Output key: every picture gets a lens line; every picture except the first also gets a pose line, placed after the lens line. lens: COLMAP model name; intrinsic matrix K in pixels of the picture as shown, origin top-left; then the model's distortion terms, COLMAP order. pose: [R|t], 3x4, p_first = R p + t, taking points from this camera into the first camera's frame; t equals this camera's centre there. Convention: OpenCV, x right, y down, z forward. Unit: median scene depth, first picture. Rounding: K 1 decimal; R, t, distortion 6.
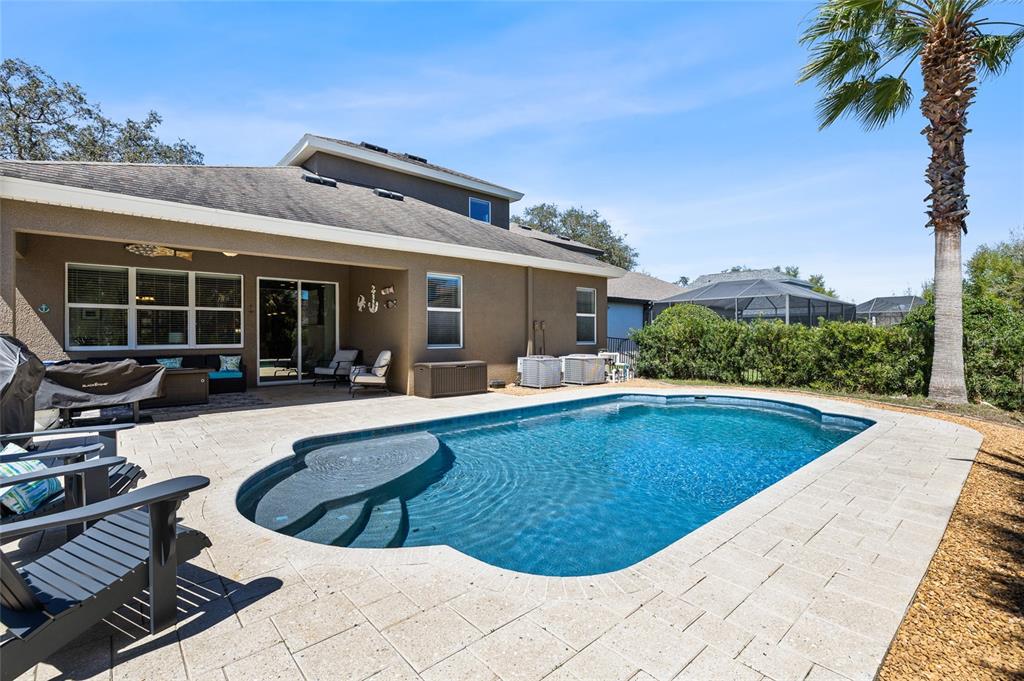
lens RADIAL K [[447.0, 0, 507.5], [0, 447.0, 341.4], [0, 0, 1]] dist [-0.004786, 0.000017]
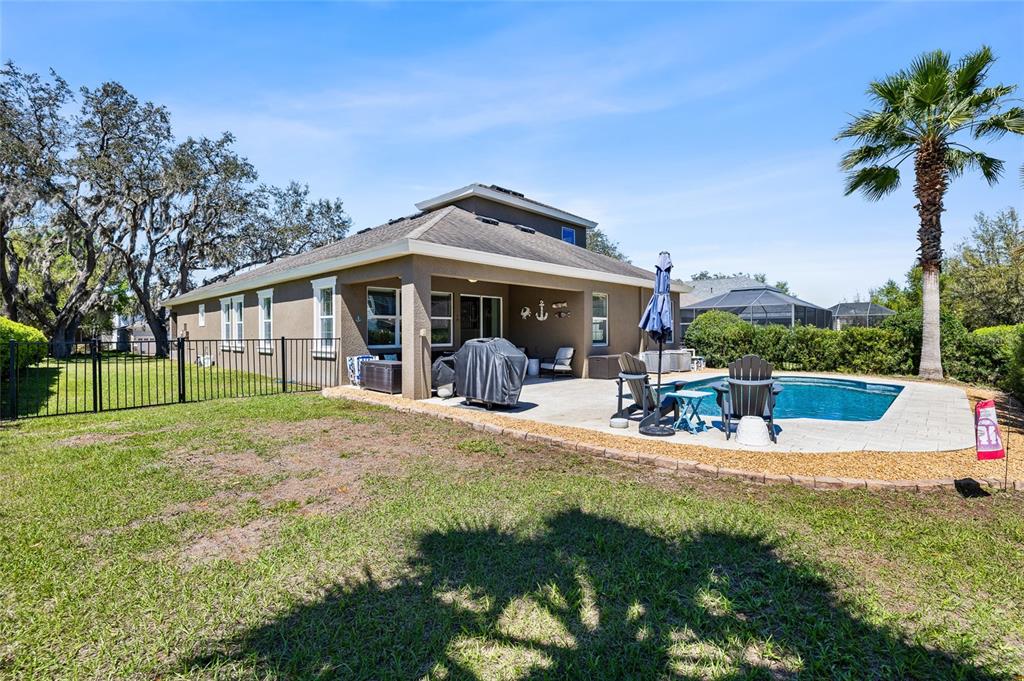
lens RADIAL K [[447.0, 0, 514.8], [0, 447.0, 342.5], [0, 0, 1]] dist [-0.004786, 0.000017]
pose [[0.997245, -0.003967, 0.074070, -0.538419], [0.003594, 0.999980, 0.005158, -0.003969], [-0.074089, -0.004877, 0.997240, -0.421301]]
